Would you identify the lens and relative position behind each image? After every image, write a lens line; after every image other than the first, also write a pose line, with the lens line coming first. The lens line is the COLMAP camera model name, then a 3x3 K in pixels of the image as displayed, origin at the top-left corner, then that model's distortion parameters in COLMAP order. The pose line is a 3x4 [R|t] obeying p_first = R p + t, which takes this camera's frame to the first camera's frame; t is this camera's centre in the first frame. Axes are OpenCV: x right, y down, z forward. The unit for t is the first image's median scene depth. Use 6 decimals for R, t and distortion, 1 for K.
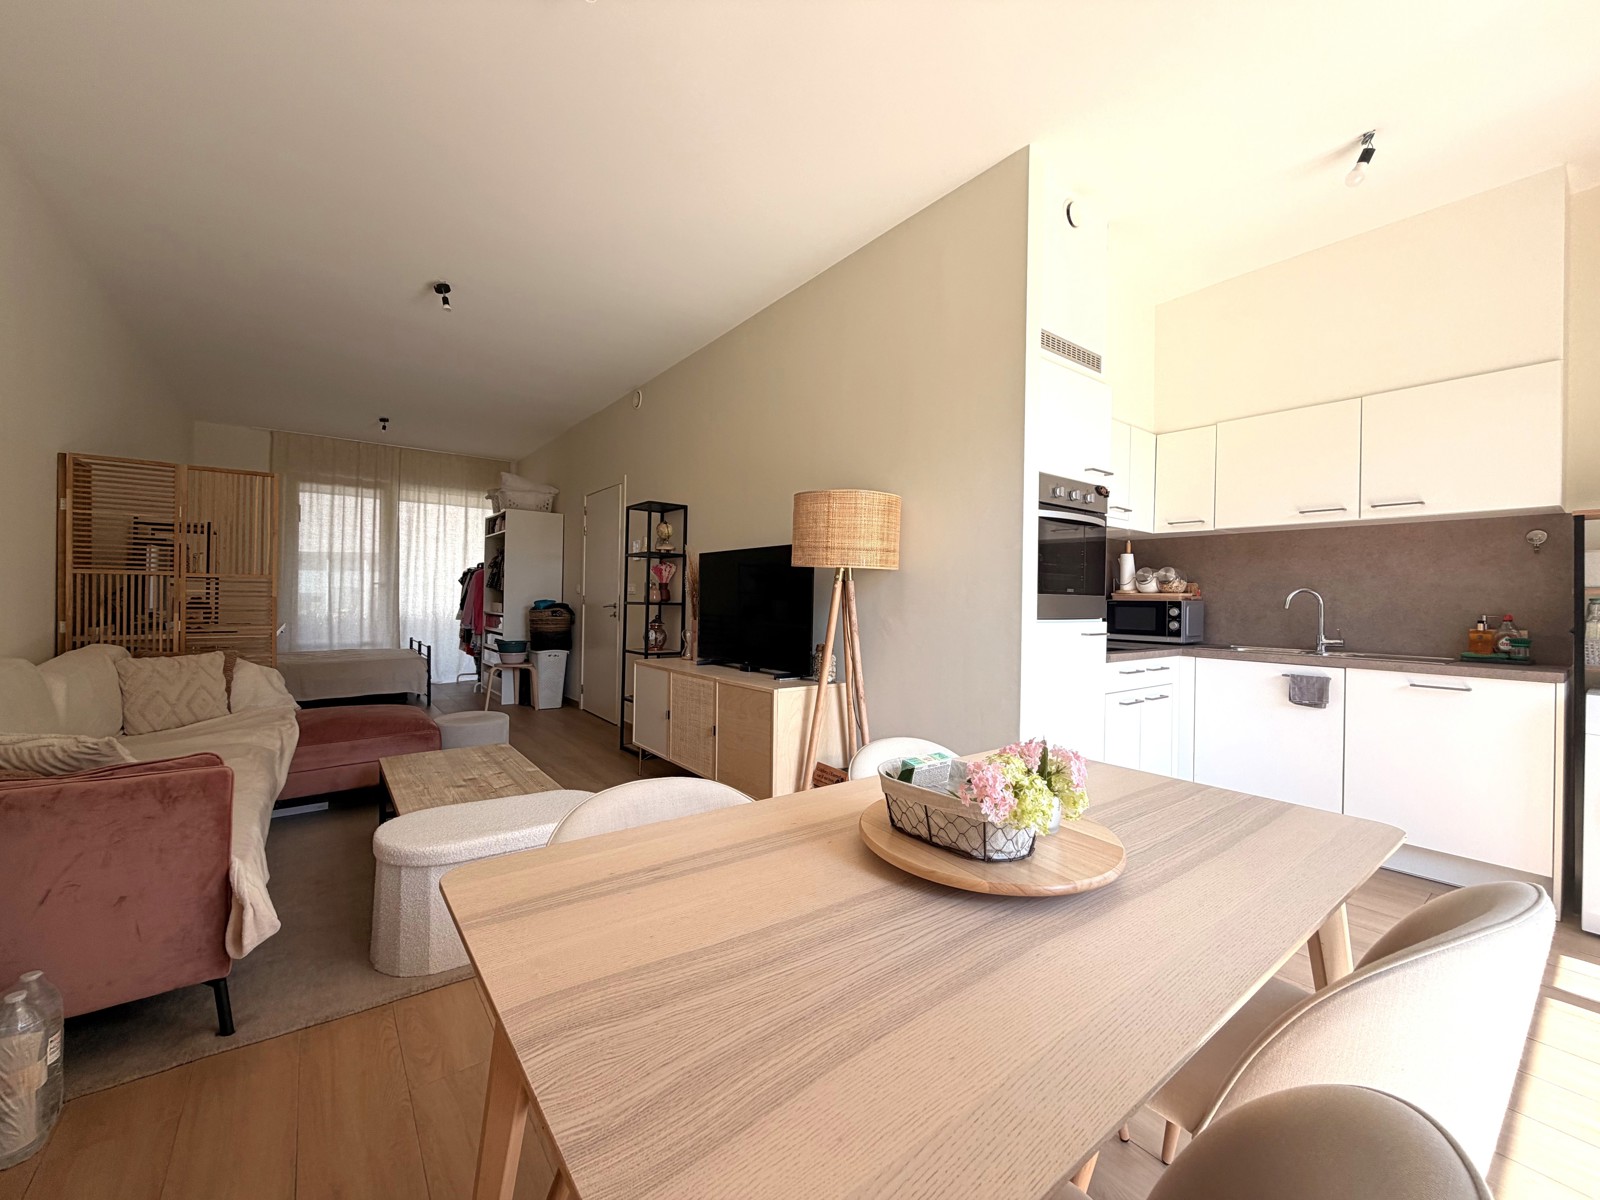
lens RADIAL K [[652.7, 0, 787.5], [0, 652.7, 596.9], [0, 0, 1]] dist [-0.000378, 0.000010]
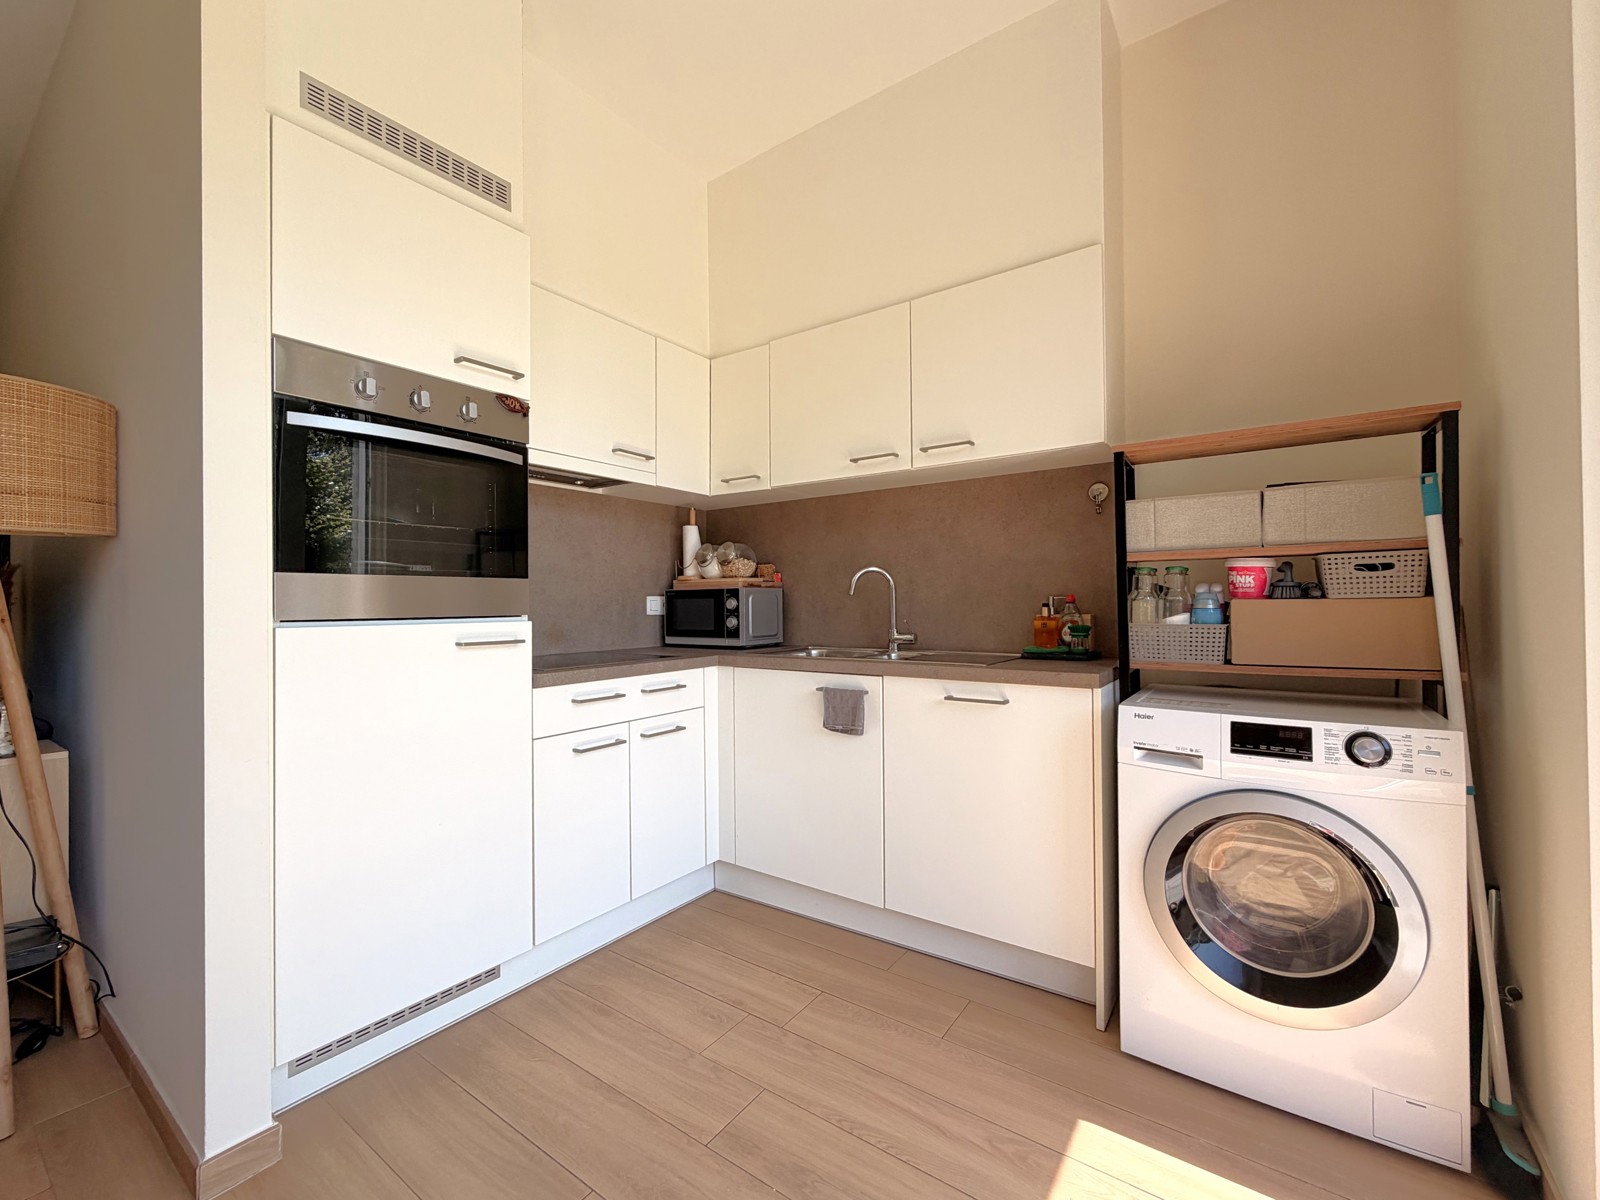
lens RADIAL K [[665.0, 0, 800.0], [0, 665.0, 600.0], [0, 0, 1]] dist [0.000990, 0.000174]
pose [[0.957815, -0.024098, 0.286372, 0.551304], [0.024336, 0.999700, 0.002728, 0.022797], [-0.286352, 0.004356, 0.958115, 0.332183]]
